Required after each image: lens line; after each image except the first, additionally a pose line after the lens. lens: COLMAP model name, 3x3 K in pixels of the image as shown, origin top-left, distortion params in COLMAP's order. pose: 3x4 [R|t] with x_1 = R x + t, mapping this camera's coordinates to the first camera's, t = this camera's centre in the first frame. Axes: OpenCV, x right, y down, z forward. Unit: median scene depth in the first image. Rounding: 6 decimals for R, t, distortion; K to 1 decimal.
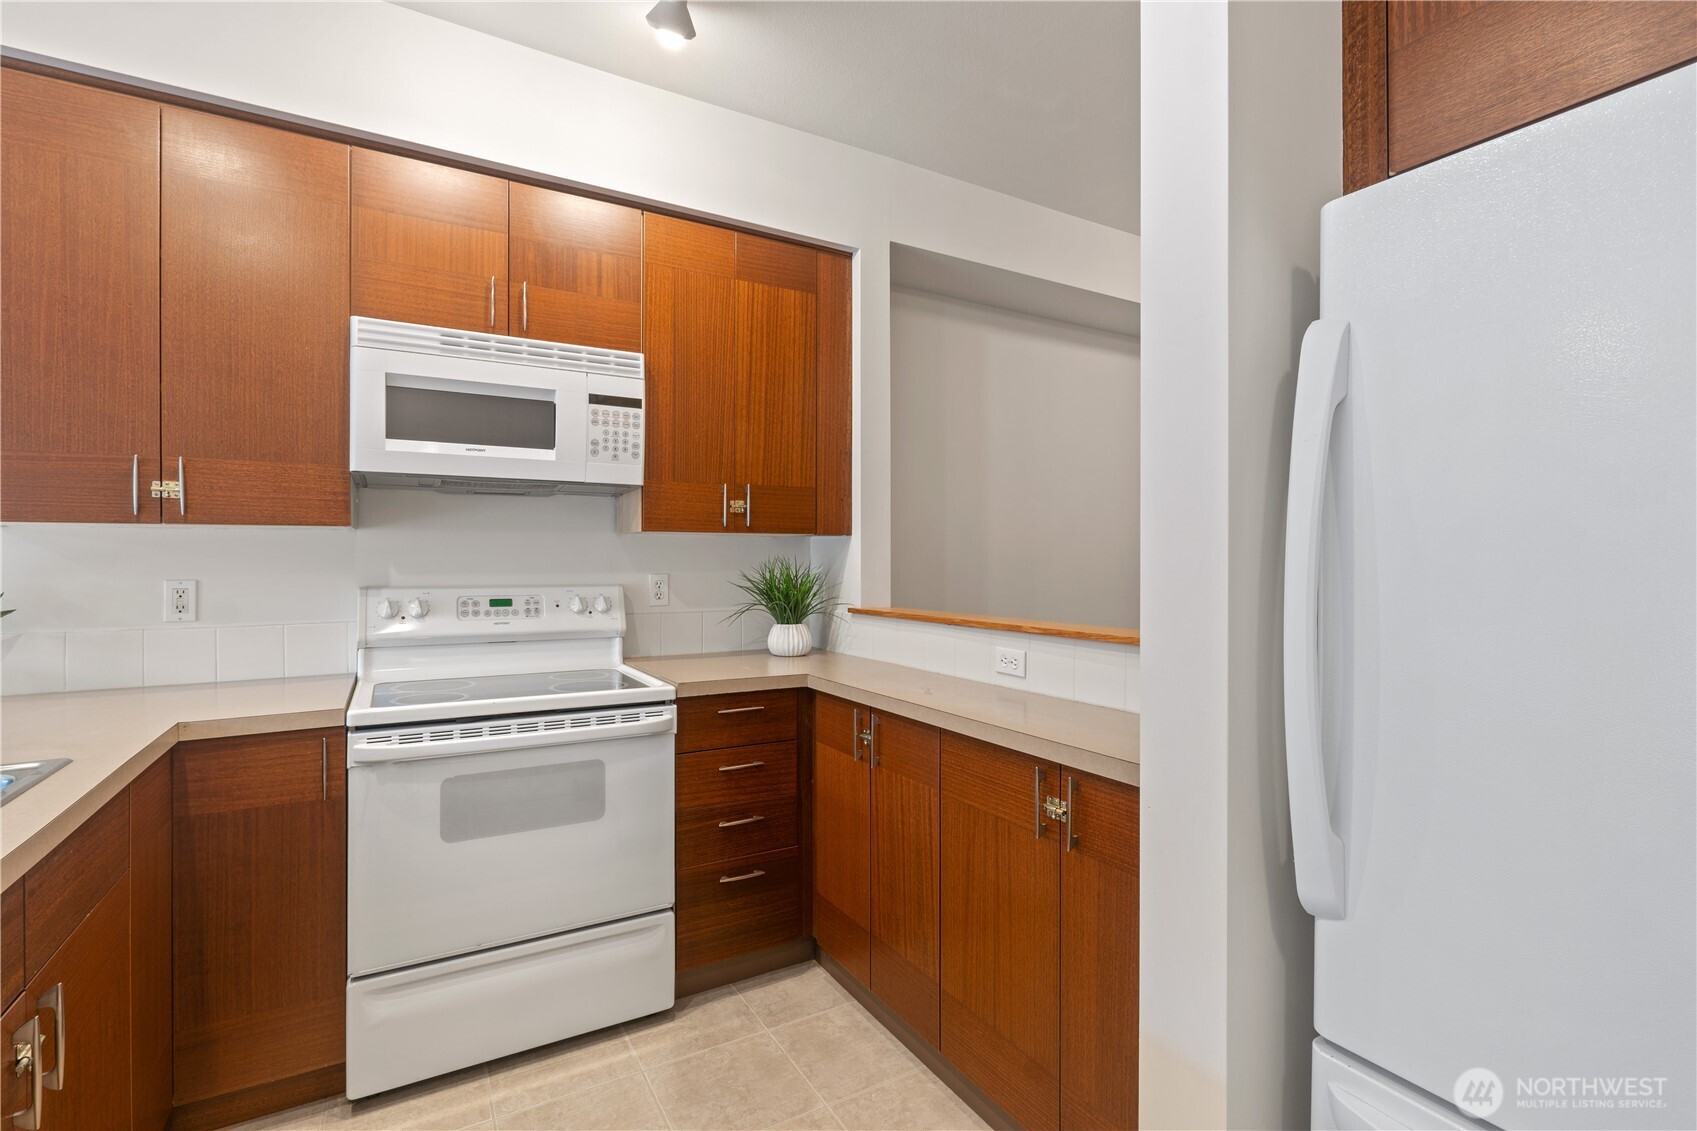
lens RADIAL K [[783.1, 0, 856.7], [0, 783.1, 563.1], [0, 0, 1]] dist [-0.006739, 0.001104]
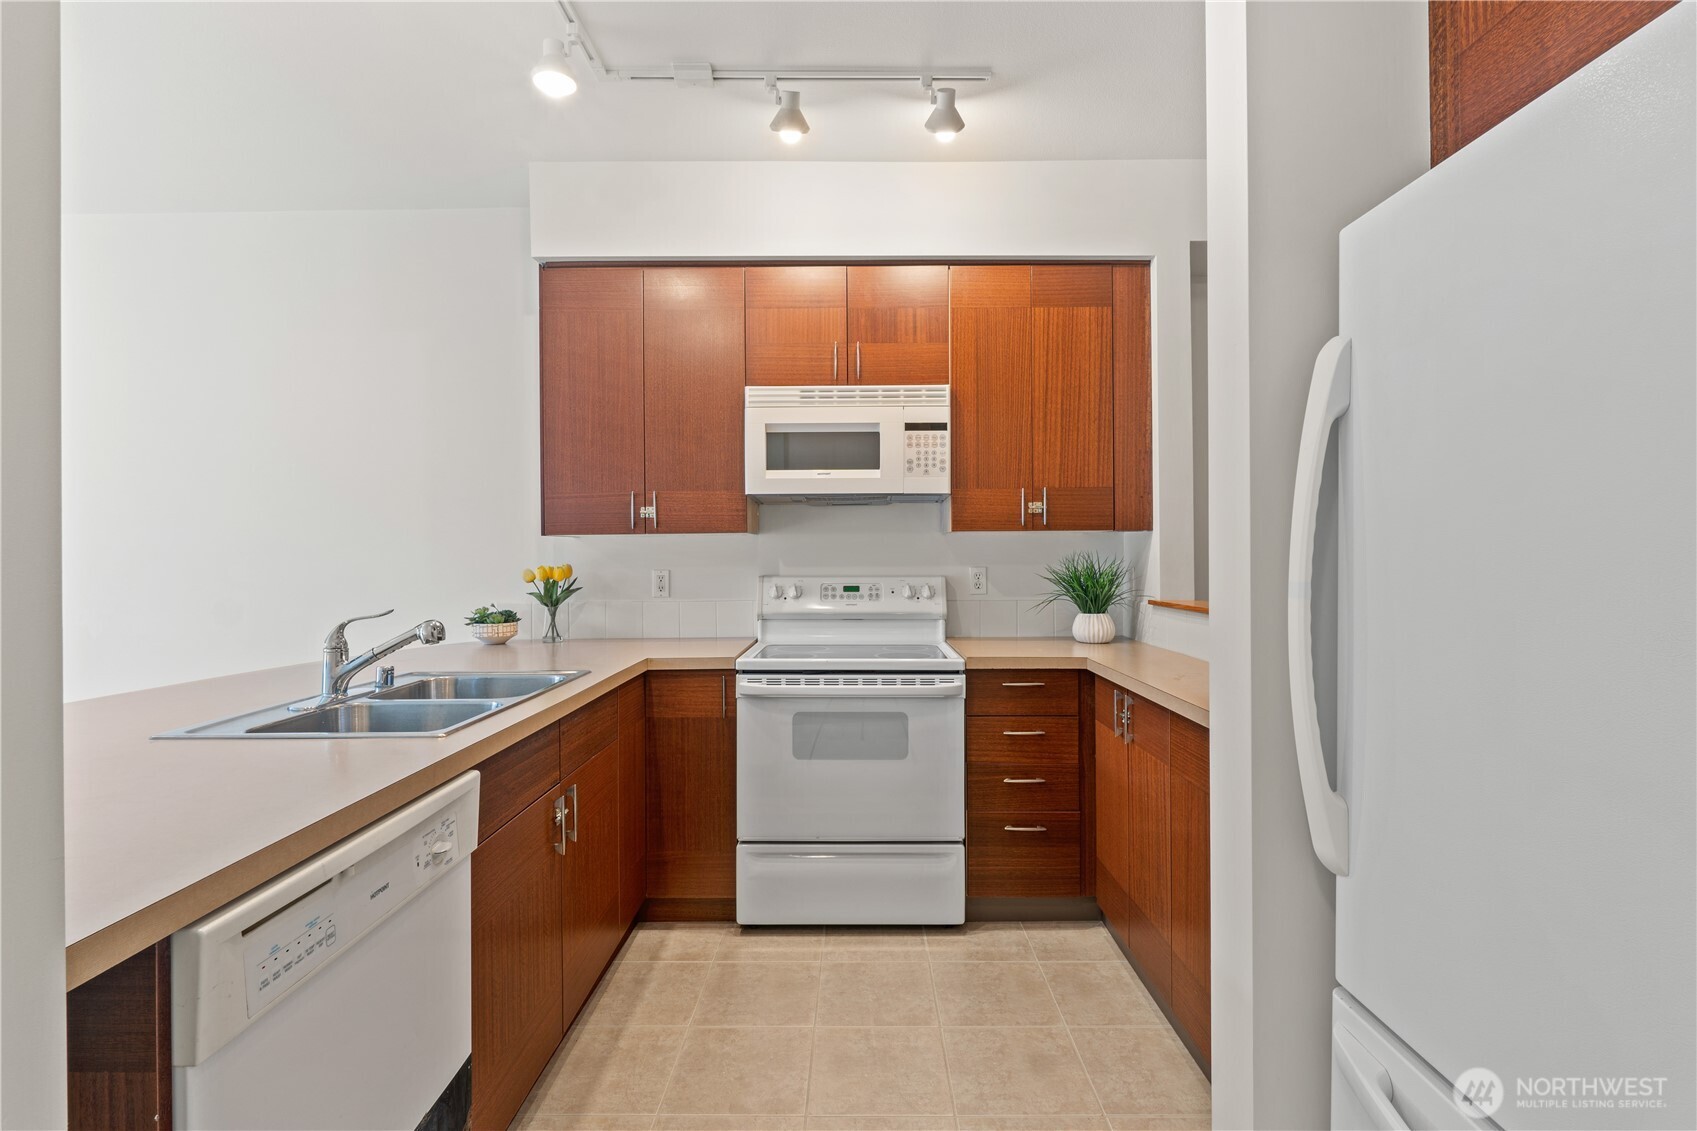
lens RADIAL K [[783.1, 0, 861.9], [0, 783.1, 560.6], [0, 0, 1]] dist [-0.006739, 0.001104]
pose [[0.863378, -0.001227, -0.504555, 0.248829], [0.003536, 0.999987, 0.003618, -0.000731], [0.504544, -0.004908, 0.863372, -0.129026]]
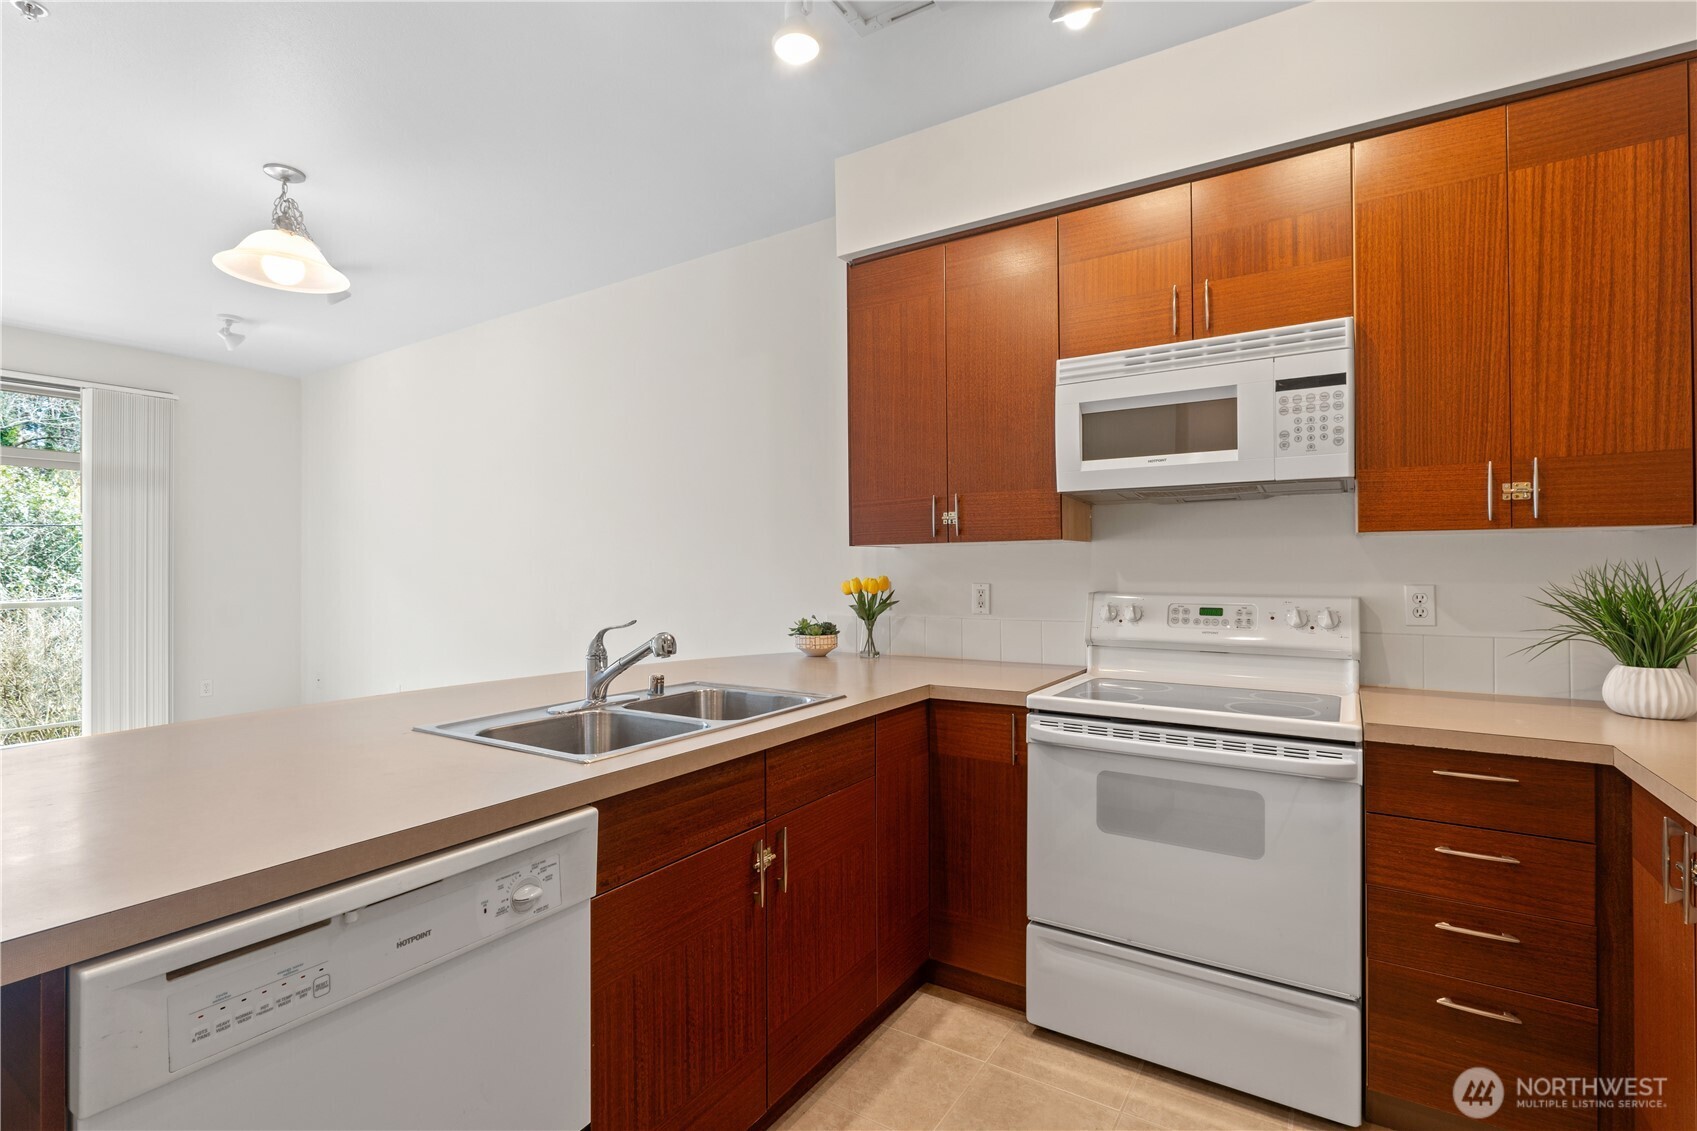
lens RADIAL K [[783.1, 0, 860.5], [0, 783.1, 567.6], [0, 0, 1]] dist [-0.006739, 0.001104]
pose [[0.458006, -0.002341, -0.888946, 0.247969], [-0.000680, 0.999995, -0.002983, -0.001162], [0.888949, 0.001971, 0.458002, 0.187421]]
